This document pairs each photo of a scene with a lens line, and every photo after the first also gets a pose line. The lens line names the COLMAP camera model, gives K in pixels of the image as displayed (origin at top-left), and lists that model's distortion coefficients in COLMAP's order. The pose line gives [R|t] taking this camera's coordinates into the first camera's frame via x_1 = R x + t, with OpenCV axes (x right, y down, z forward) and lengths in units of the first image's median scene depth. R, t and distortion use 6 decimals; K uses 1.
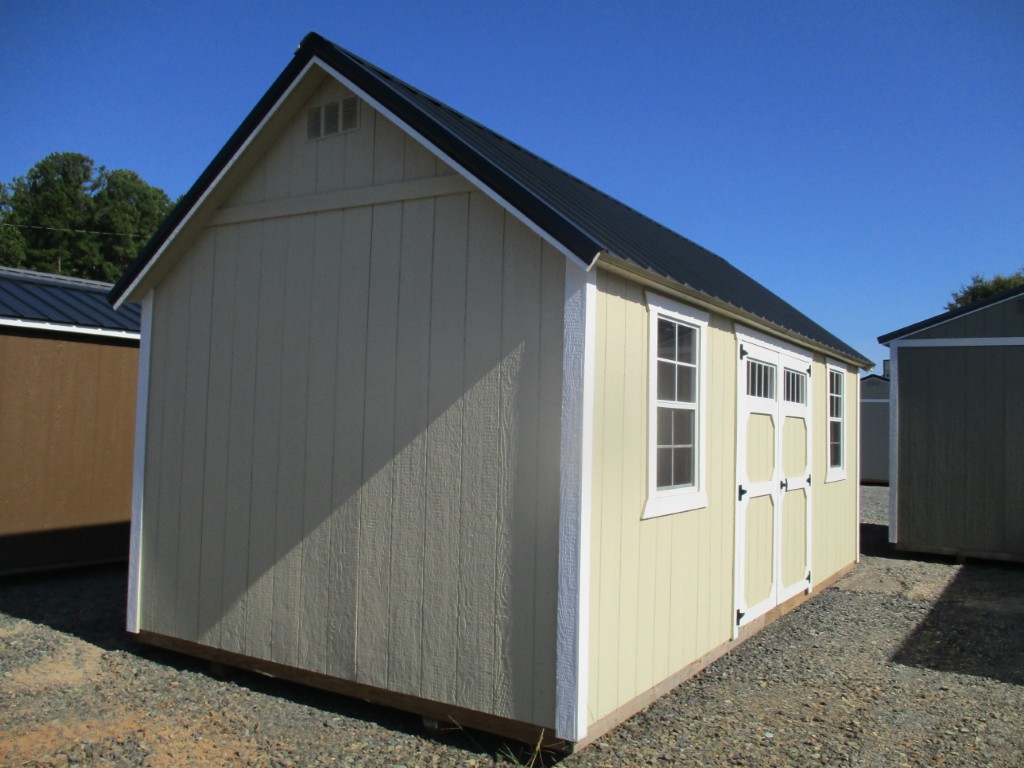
lens RADIAL K [[852.6, 0, 513.1], [0, 852.6, 376.1], [0, 0, 1]] dist [-0.023425, 0.009421]
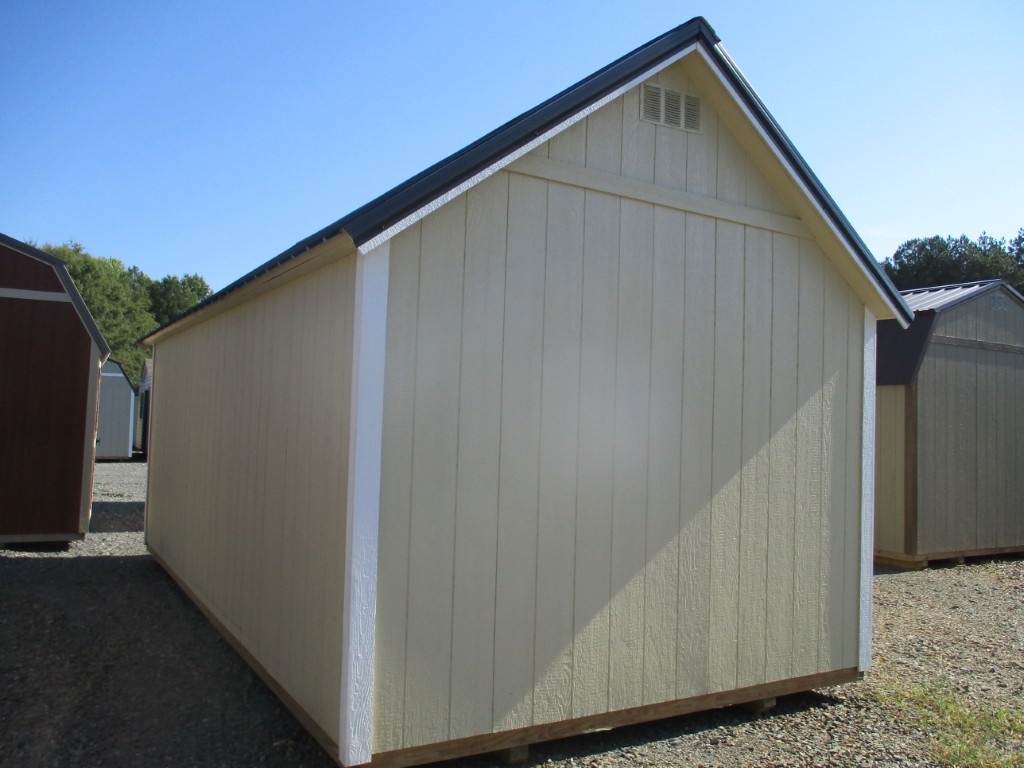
lens RADIAL K [[852.6, 0, 515.5], [0, 852.6, 373.7], [0, 0, 1]] dist [-0.023425, 0.009421]
pose [[0.458782, 0.039030, 0.887691, -1.152168], [-0.073730, 0.997262, -0.005742, 0.004628], [-0.885485, -0.062815, 0.460403, 0.735066]]
